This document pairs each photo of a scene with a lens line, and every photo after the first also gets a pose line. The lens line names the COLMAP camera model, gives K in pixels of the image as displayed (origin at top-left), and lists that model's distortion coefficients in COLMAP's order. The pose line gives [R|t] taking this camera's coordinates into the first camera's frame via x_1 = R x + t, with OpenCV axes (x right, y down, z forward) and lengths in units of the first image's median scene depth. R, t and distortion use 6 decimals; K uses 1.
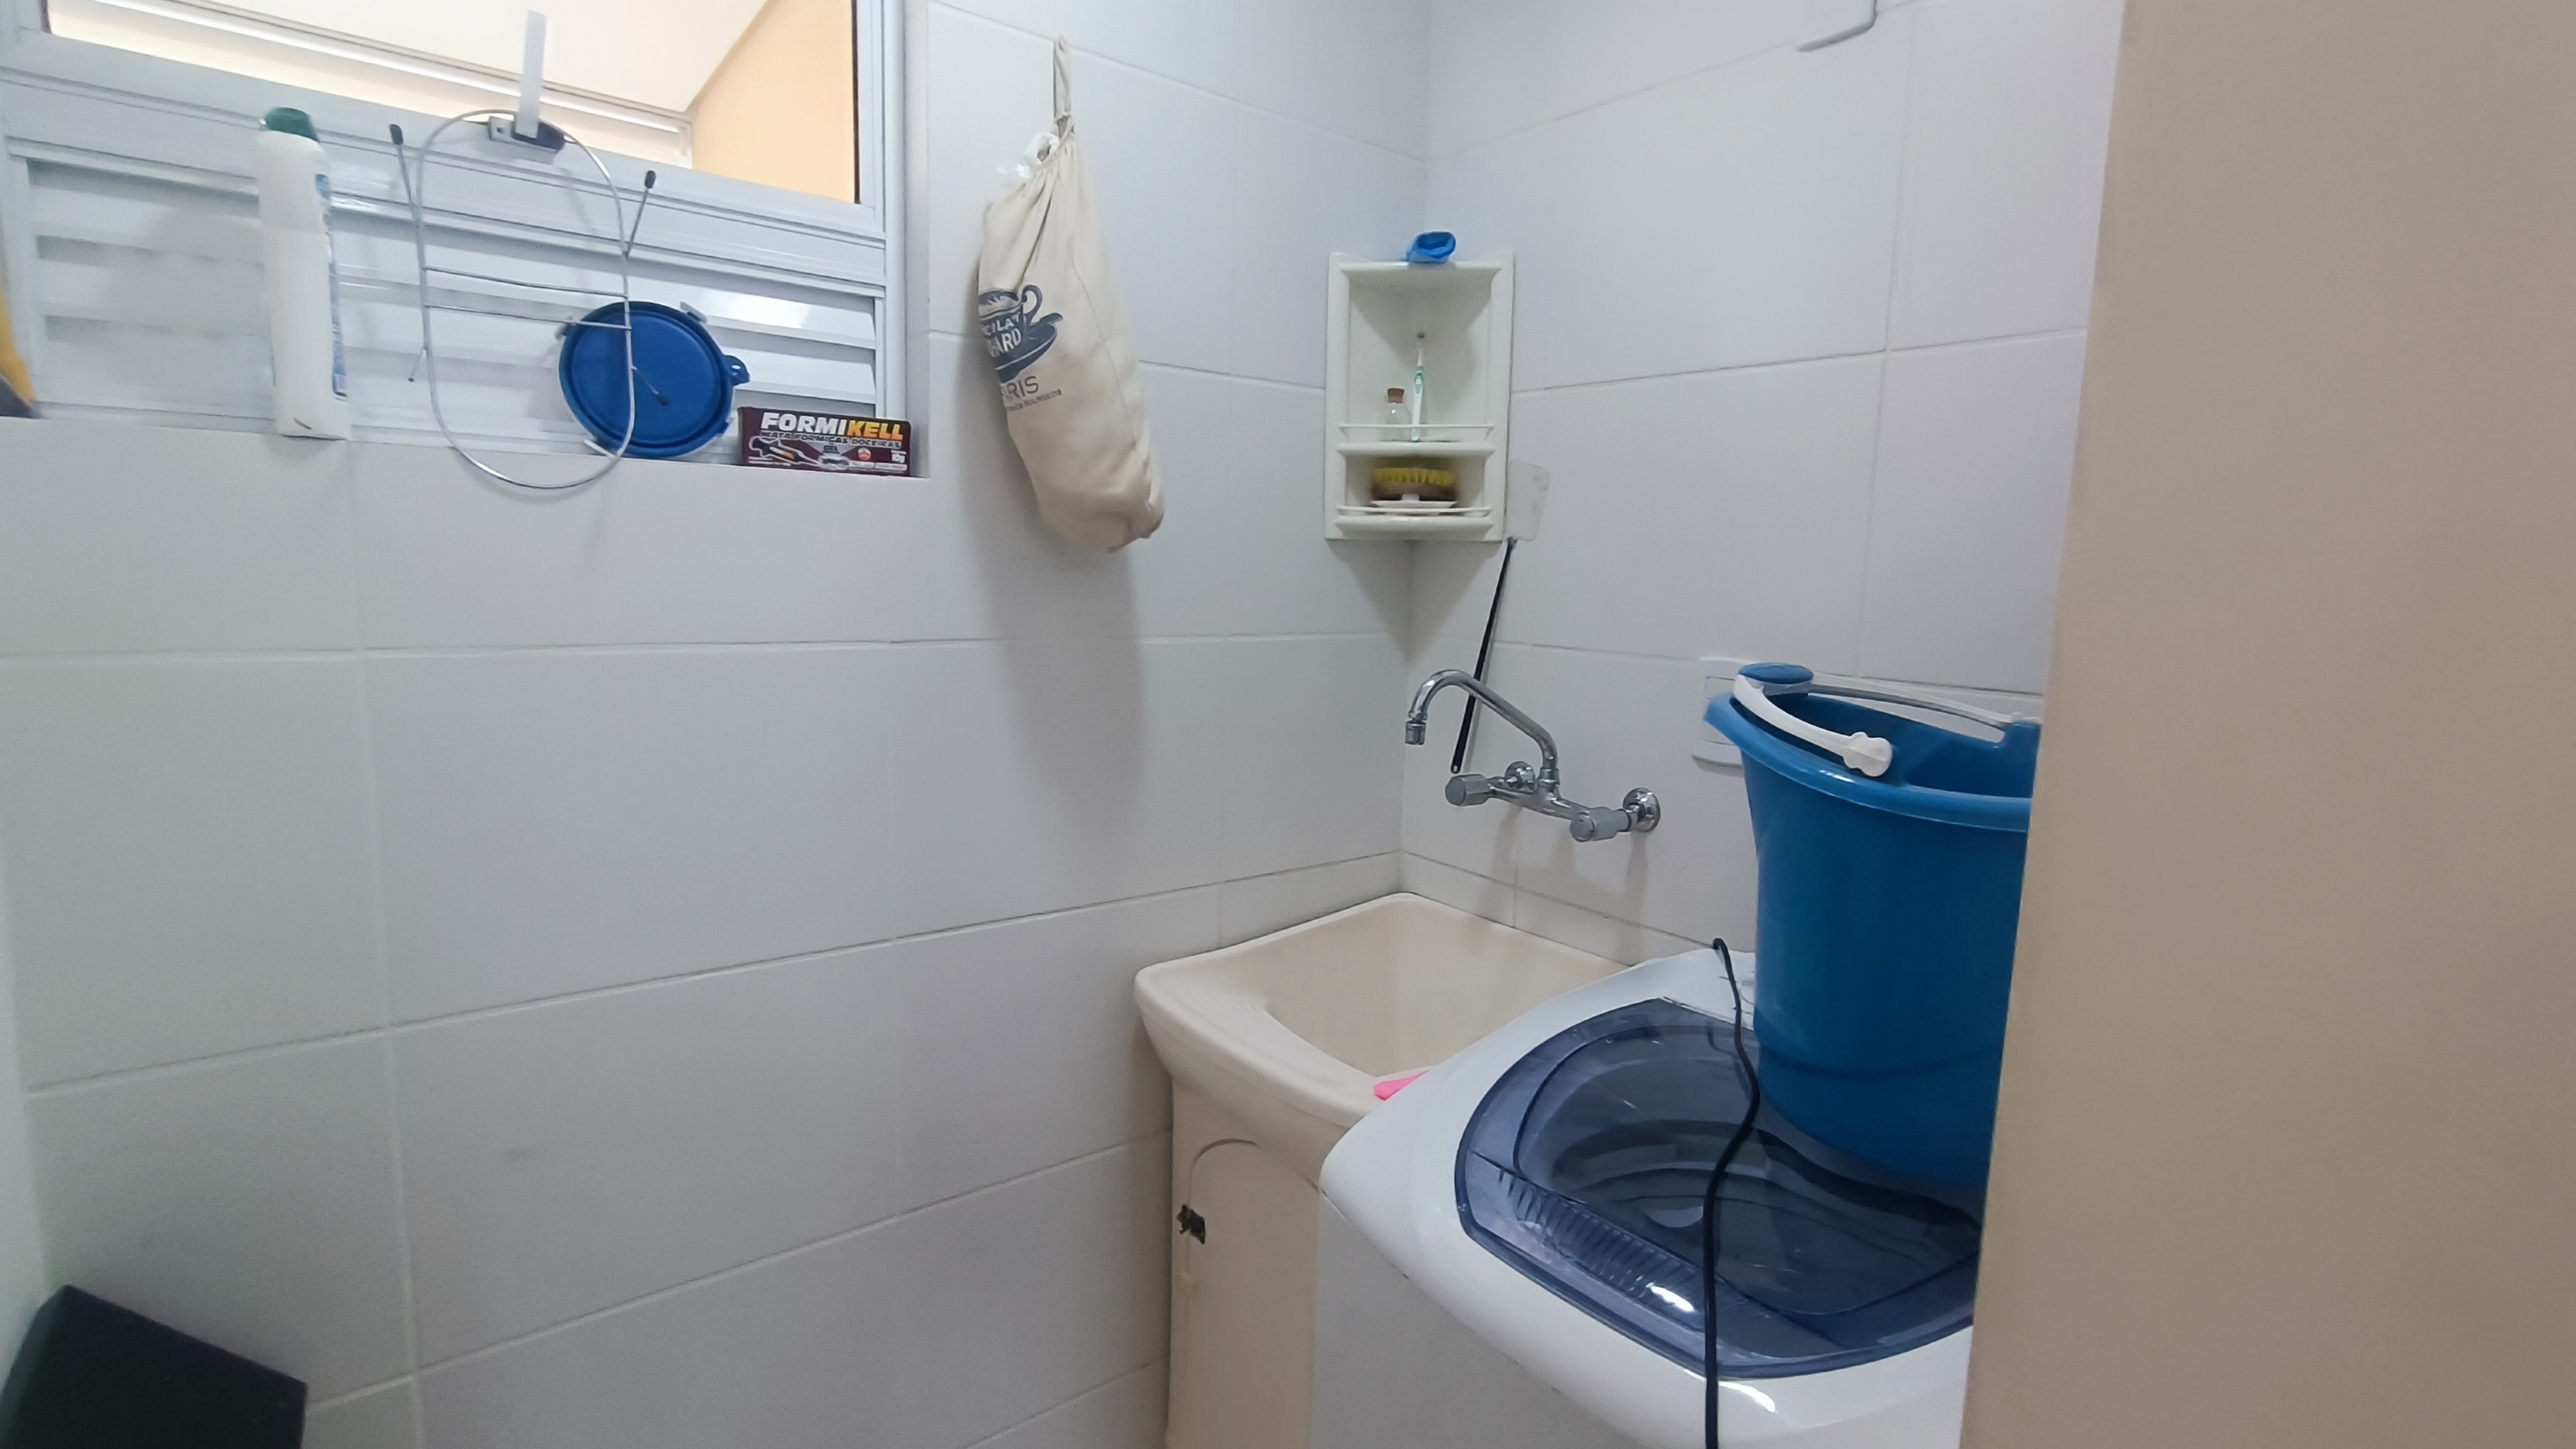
lens RADIAL K [[1168.5, 0, 1300.2], [0, 1168.5, 722.2], [0, 0, 1]] dist [0.004160, 0.000865]
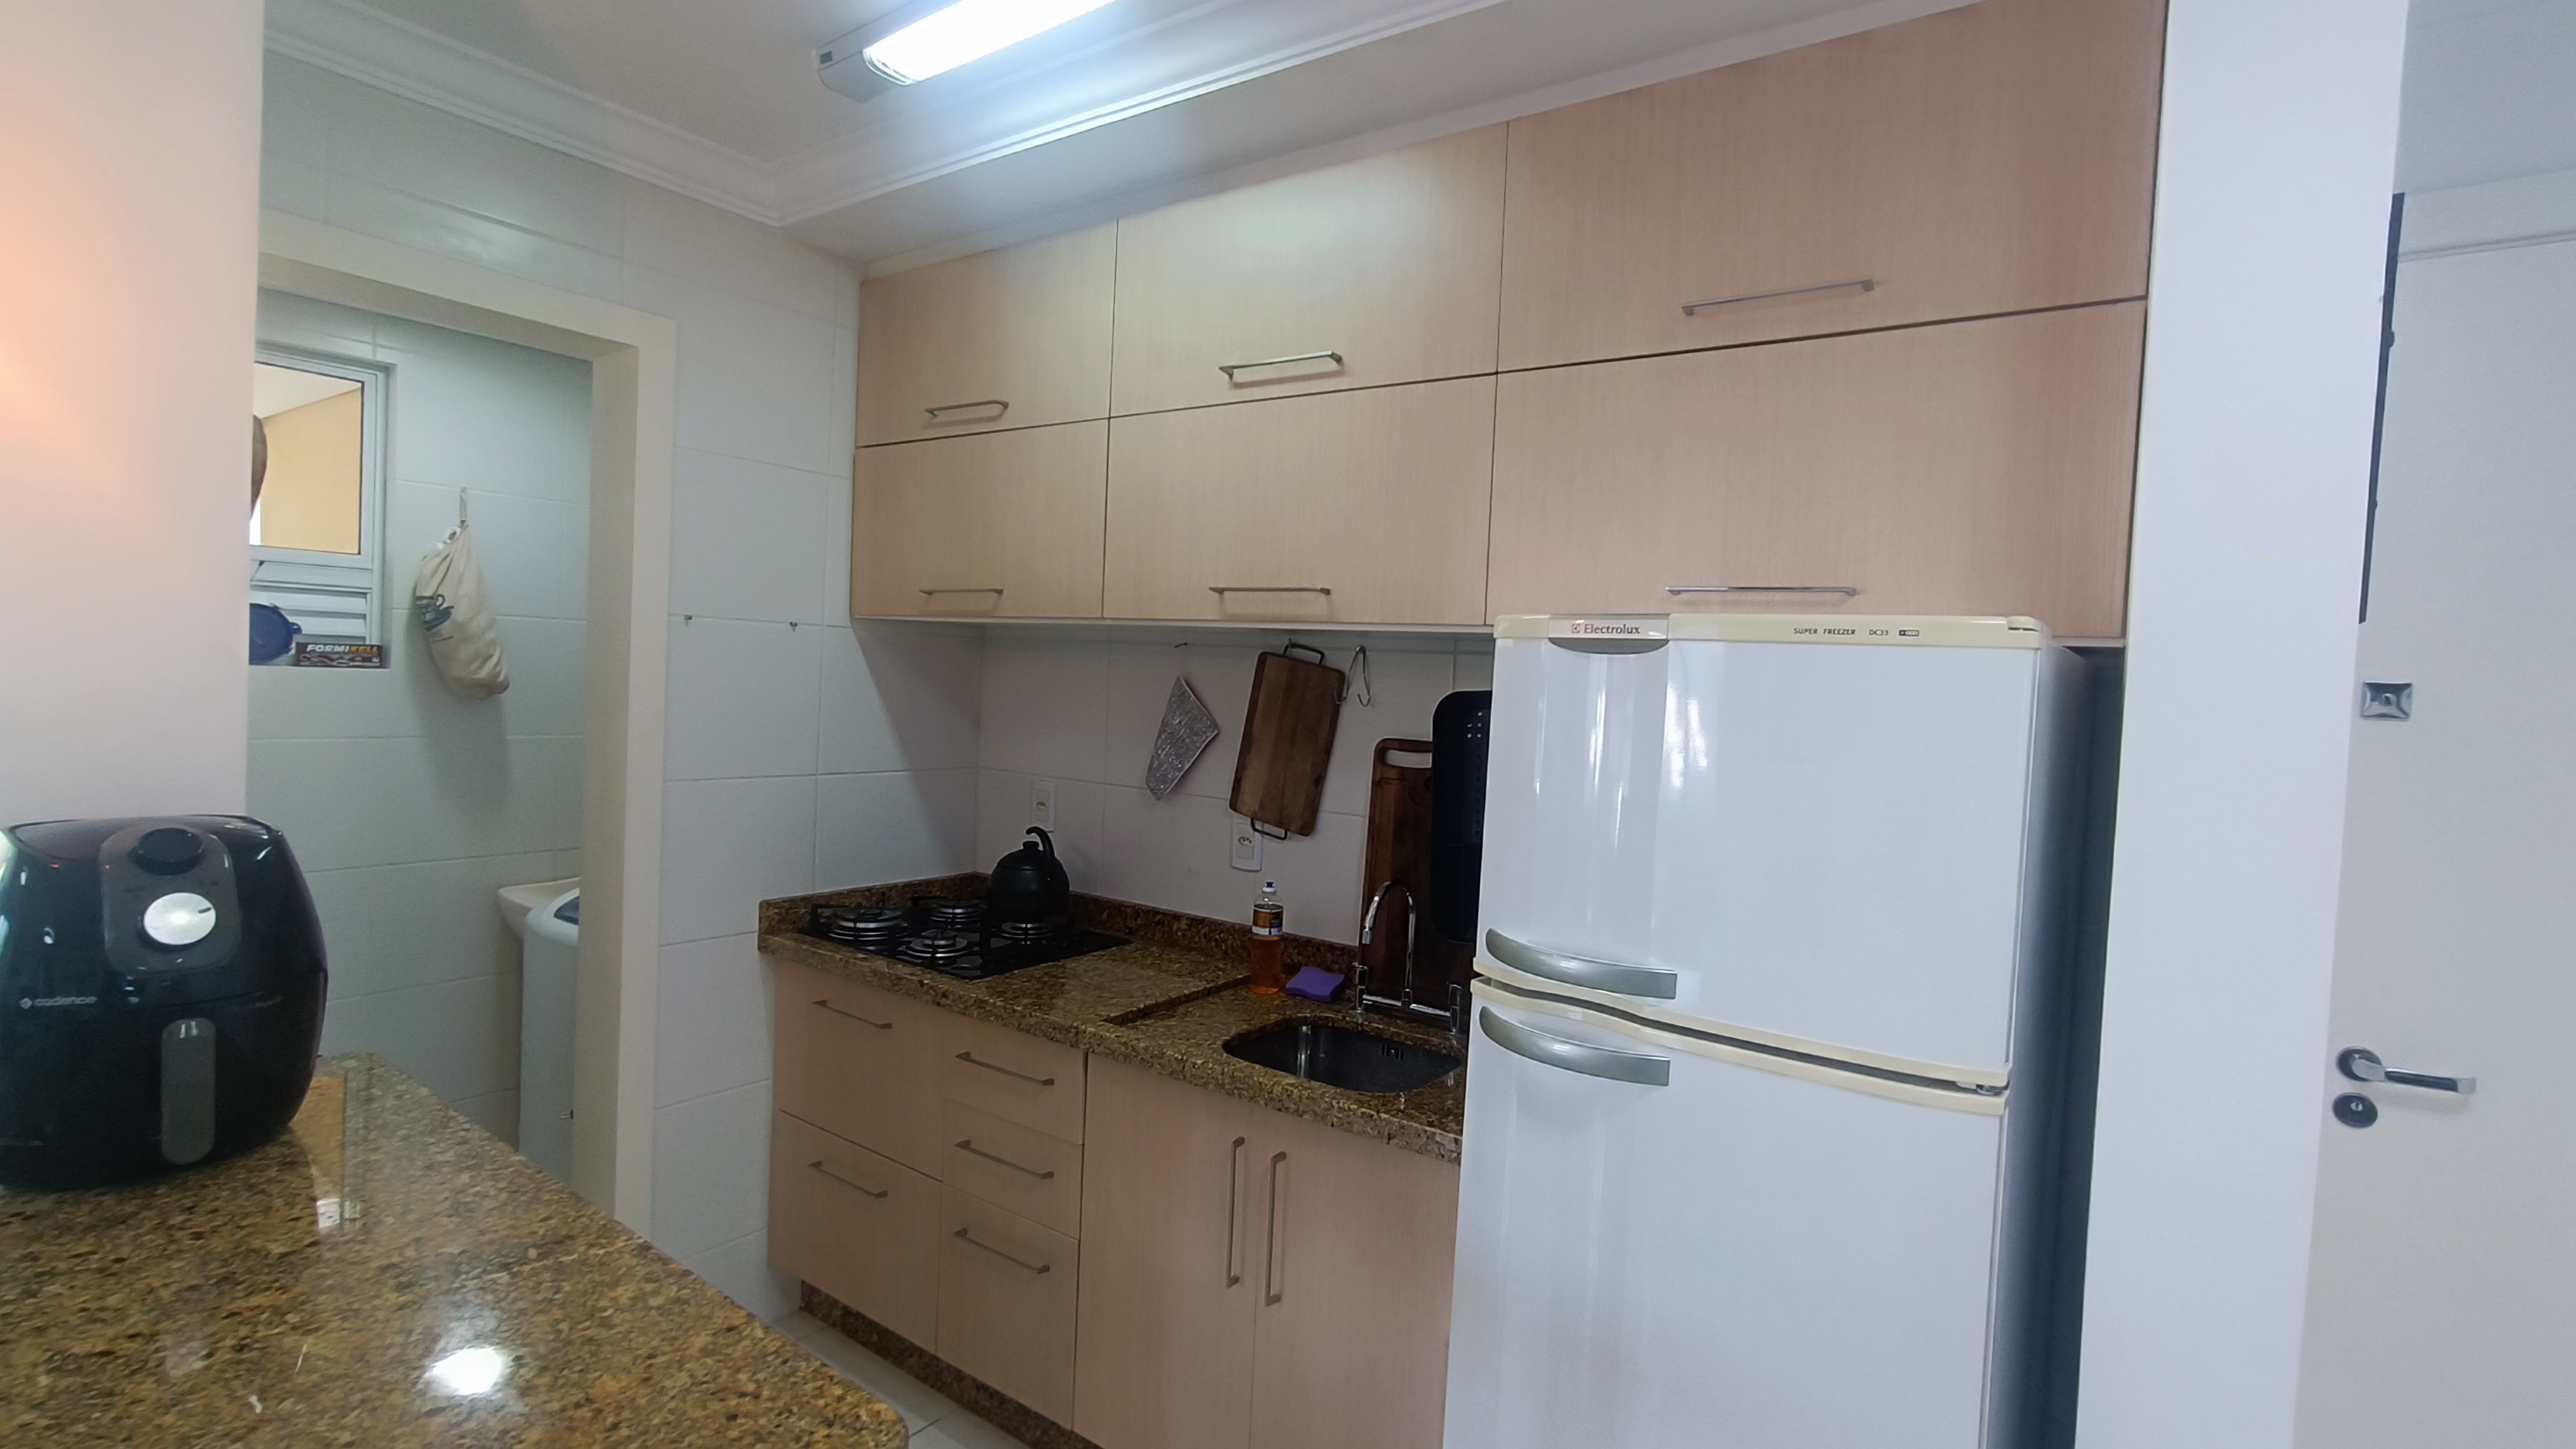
lens RADIAL K [[1168.5, 0, 1297.2], [0, 1168.5, 728.2], [0, 0, 1]] dist [0.004160, 0.000865]
pose [[0.958536, -0.000897, 0.284970, 0.781570], [0.025168, 0.996354, -0.081521, 0.152839], [-0.283858, 0.085313, 0.955064, -1.813113]]
